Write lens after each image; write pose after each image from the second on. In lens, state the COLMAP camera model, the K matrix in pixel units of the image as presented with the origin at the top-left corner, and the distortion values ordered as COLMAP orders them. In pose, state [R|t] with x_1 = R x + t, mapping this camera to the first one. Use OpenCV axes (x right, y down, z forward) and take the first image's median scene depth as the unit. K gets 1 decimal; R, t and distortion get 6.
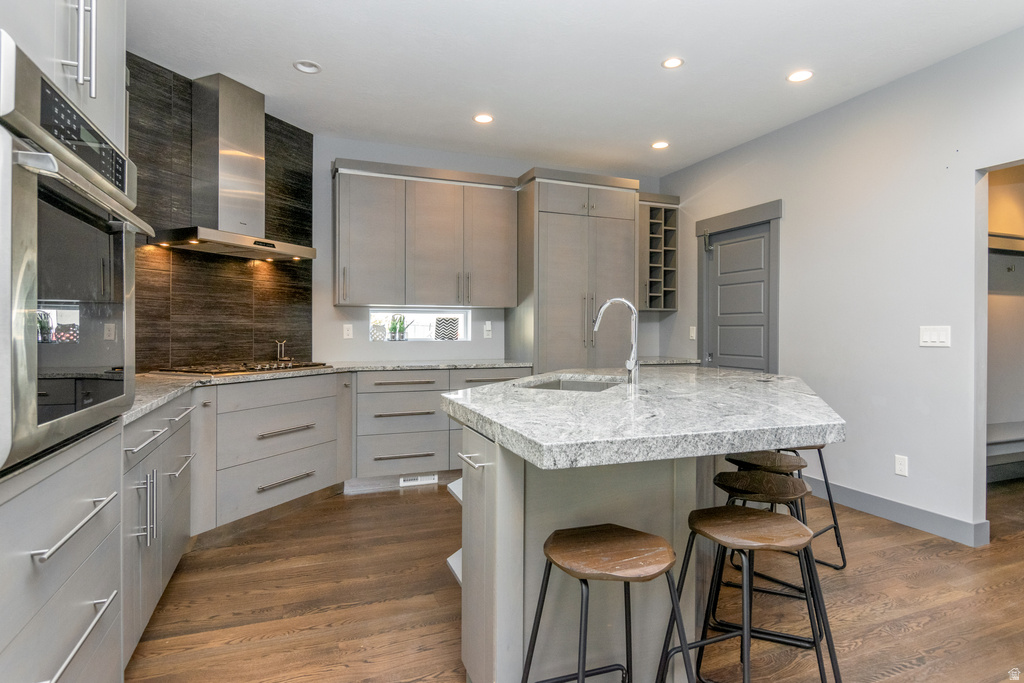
lens RADIAL K [[540.0, 0, 506.5], [0, 540.0, 336.0], [0, 0, 1]] dist [-0.007575, -0.001690]
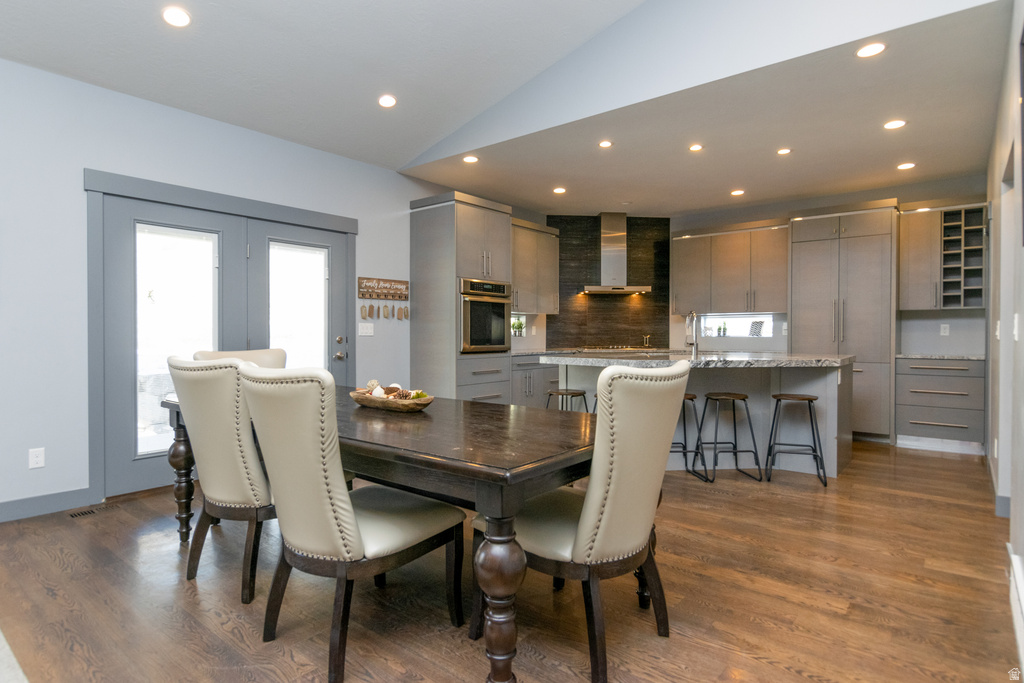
lens RADIAL K [[540.0, 0, 509.1], [0, 540.0, 336.3], [0, 0, 1]] dist [-0.007575, -0.001690]
pose [[0.489726, 0.001758, -0.871874, 0.866894], [-0.008443, 0.999961, -0.002727, 0.017339], [0.871835, 0.008697, 0.489722, -0.291538]]
